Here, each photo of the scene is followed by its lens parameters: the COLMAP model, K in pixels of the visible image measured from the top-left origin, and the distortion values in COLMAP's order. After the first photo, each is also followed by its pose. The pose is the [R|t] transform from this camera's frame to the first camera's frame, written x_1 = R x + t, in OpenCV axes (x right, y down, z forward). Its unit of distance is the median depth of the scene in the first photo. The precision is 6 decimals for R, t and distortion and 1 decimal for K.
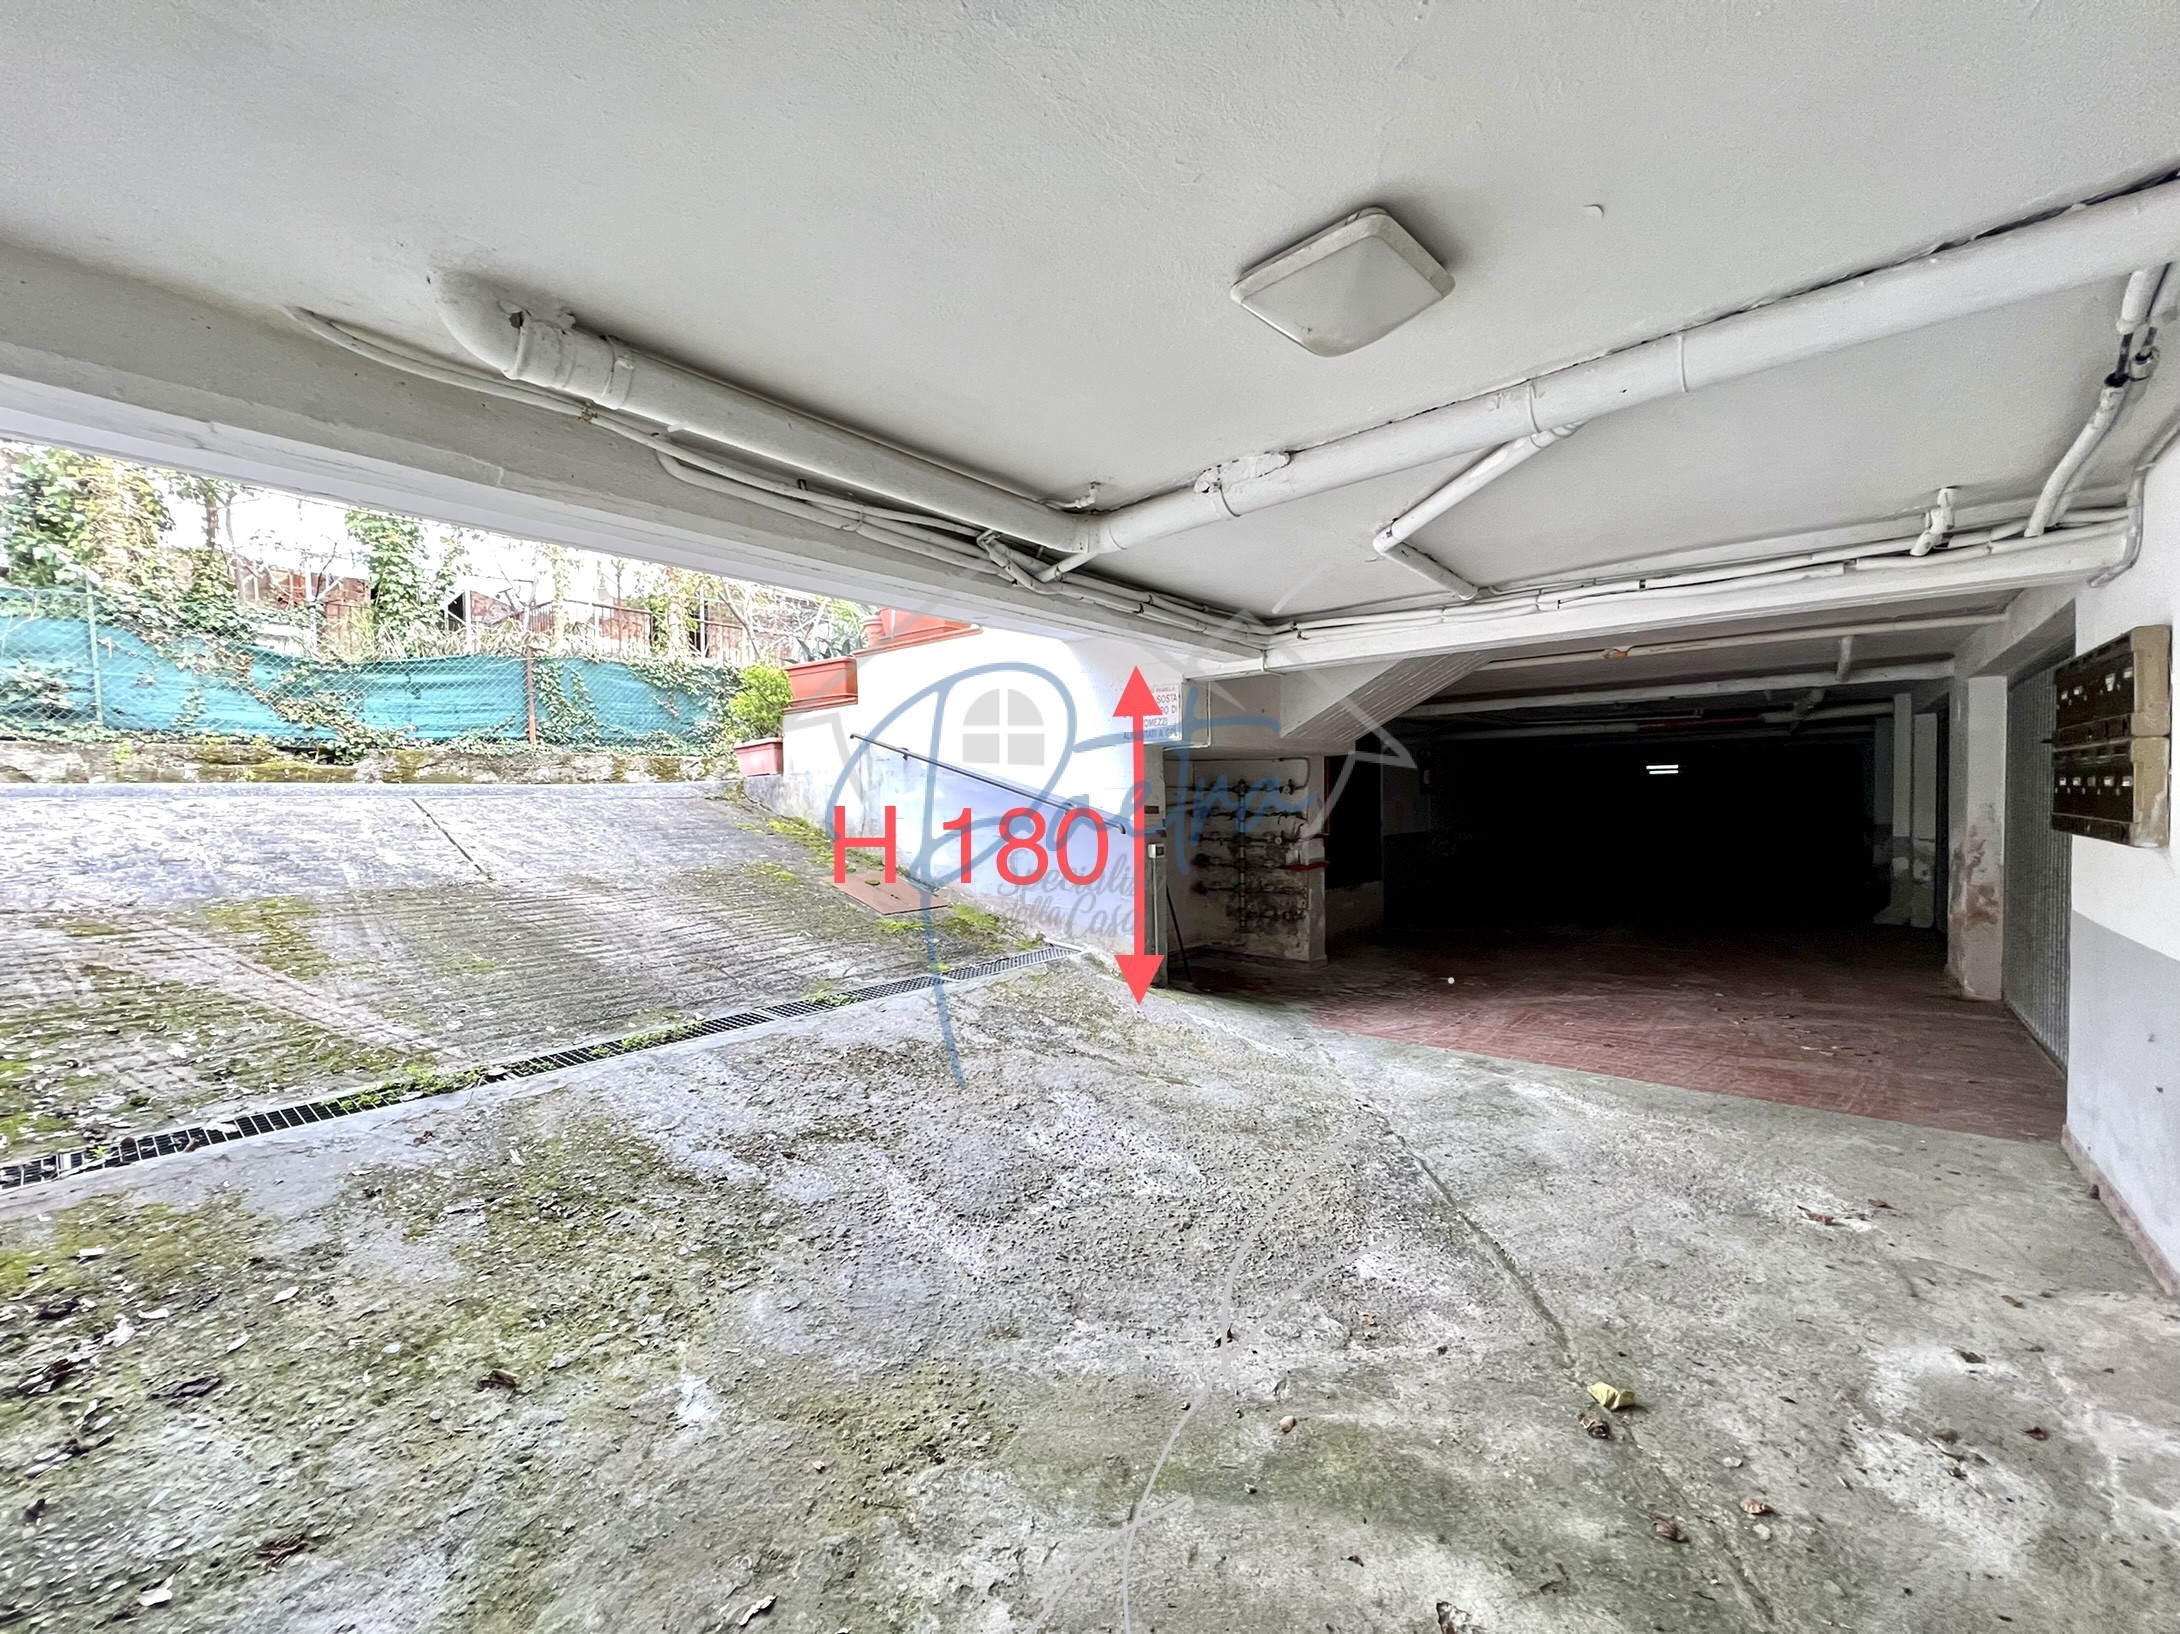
lens RADIAL K [[876.7, 0, 1093.4], [0, 876.7, 823.5], [0, 0, 1]] dist [-0.000757, -0.000093]
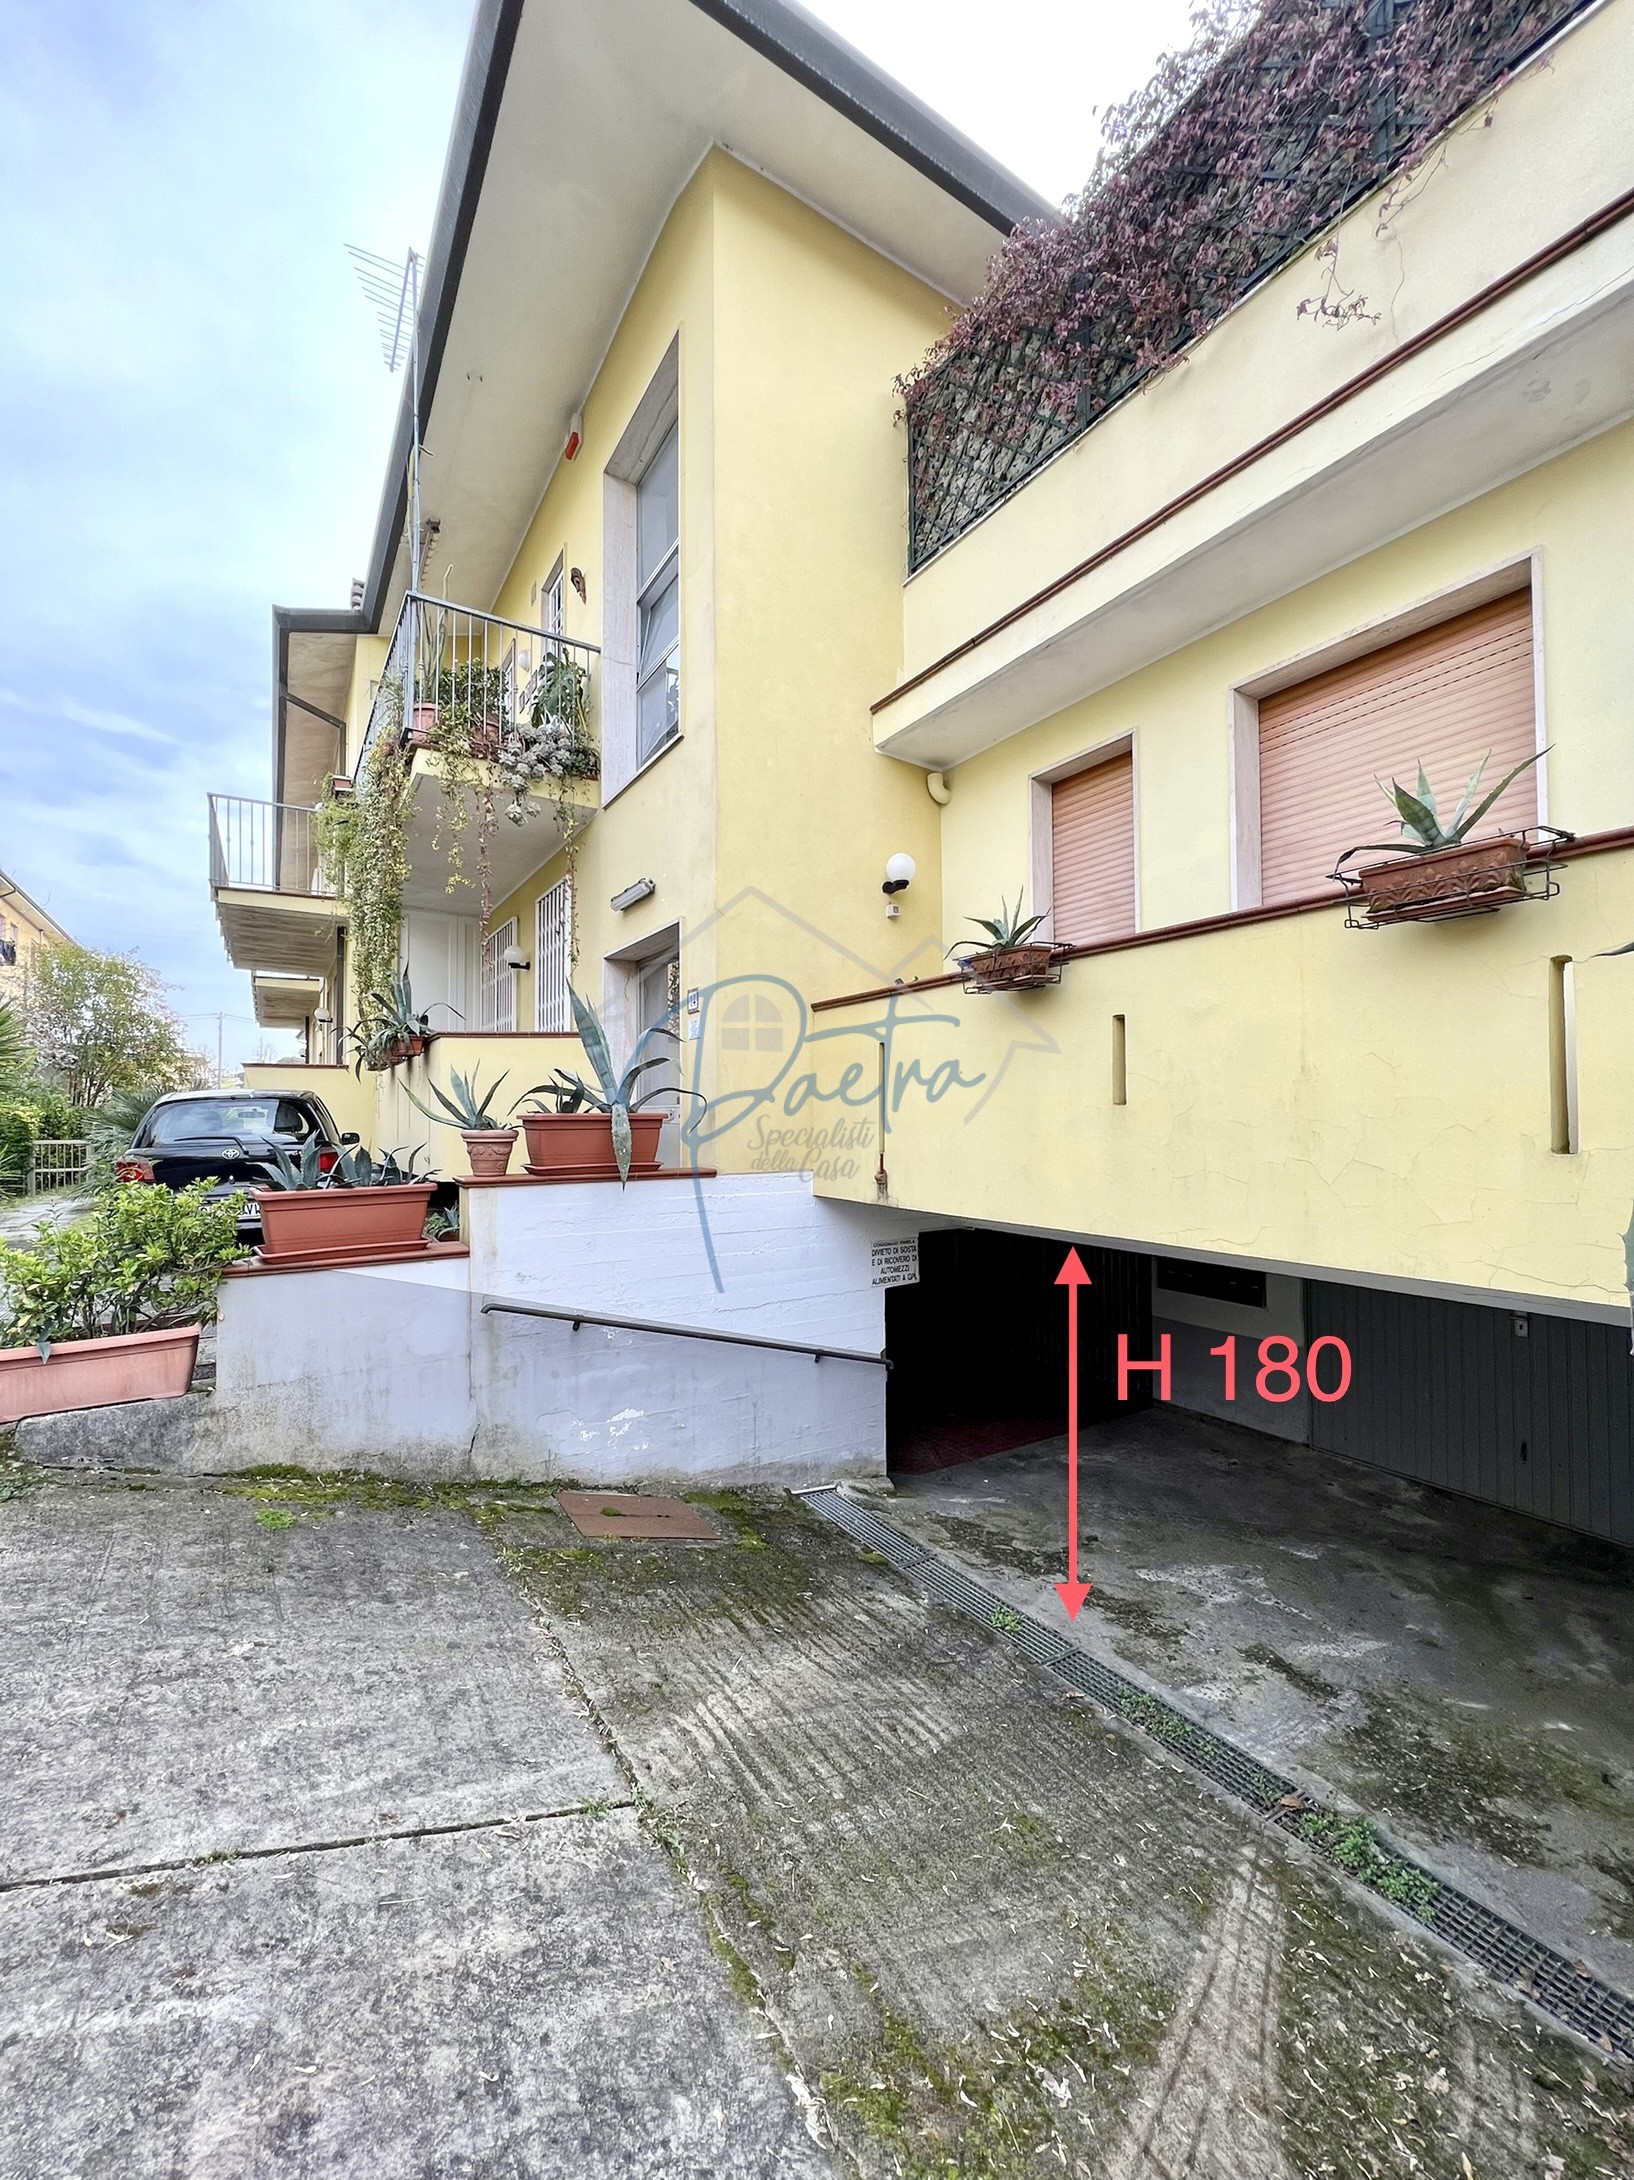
lens RADIAL K [[876.7, 0, 817.0], [0, 876.7, 1090.0], [0, 0, 1]] dist [-0.000757, -0.000093]
pose [[0.298845, 0.043362, 0.953316, -2.004005], [0.022672, 0.998363, -0.052518, -0.532773], [-0.954032, 0.037308, 0.297373, 1.308642]]
